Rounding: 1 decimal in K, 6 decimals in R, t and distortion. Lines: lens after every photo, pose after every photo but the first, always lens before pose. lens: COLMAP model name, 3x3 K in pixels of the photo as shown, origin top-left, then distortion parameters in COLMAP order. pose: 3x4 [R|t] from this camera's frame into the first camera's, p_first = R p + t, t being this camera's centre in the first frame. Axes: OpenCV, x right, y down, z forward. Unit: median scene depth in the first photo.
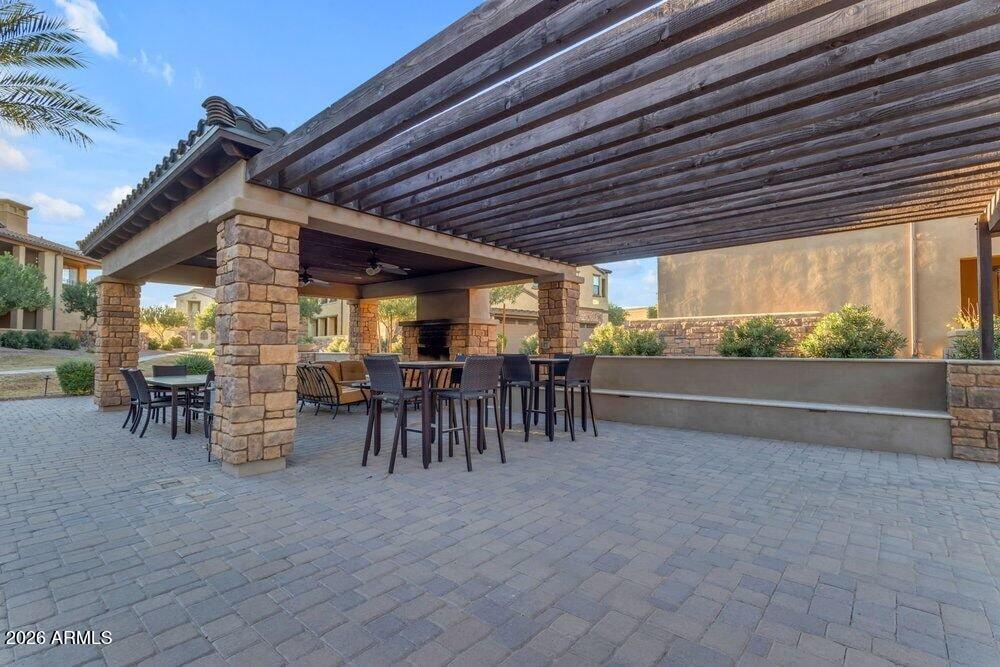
lens RADIAL K [[453.9, 0, 502.5], [0, 453.9, 336.7], [0, 0, 1]] dist [-0.019599, 0.009236]
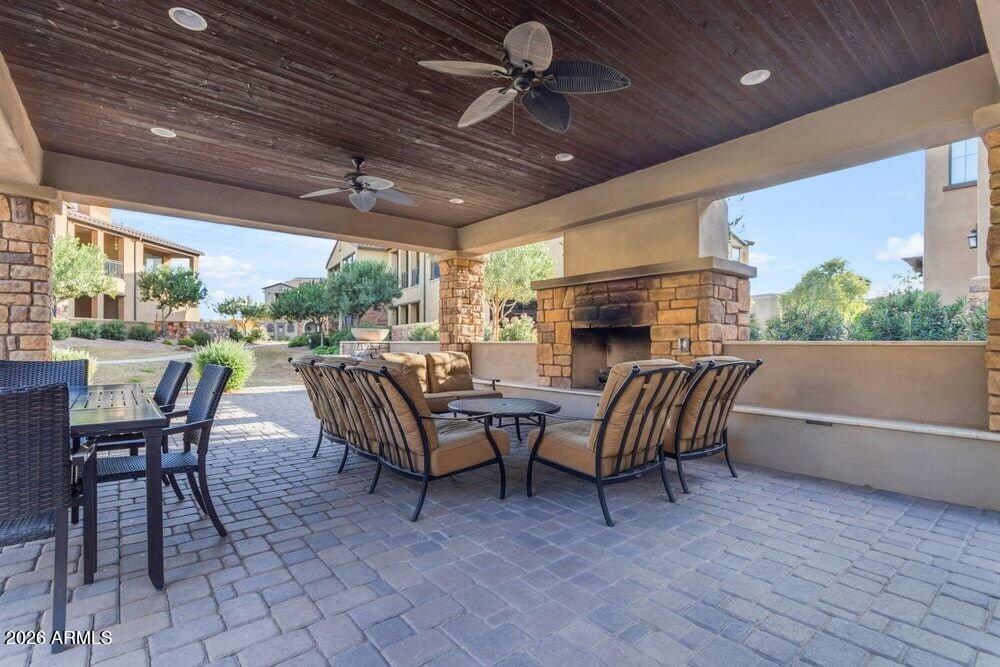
lens RADIAL K [[453.9, 0, 504.1], [0, 453.9, 340.0], [0, 0, 1]] dist [-0.019599, 0.009236]
pose [[0.986492, 0.001149, -0.163806, -0.170556], [0.001893, 0.999829, 0.018413, 0.026137], [0.163799, -0.018474, 0.986321, 0.460324]]
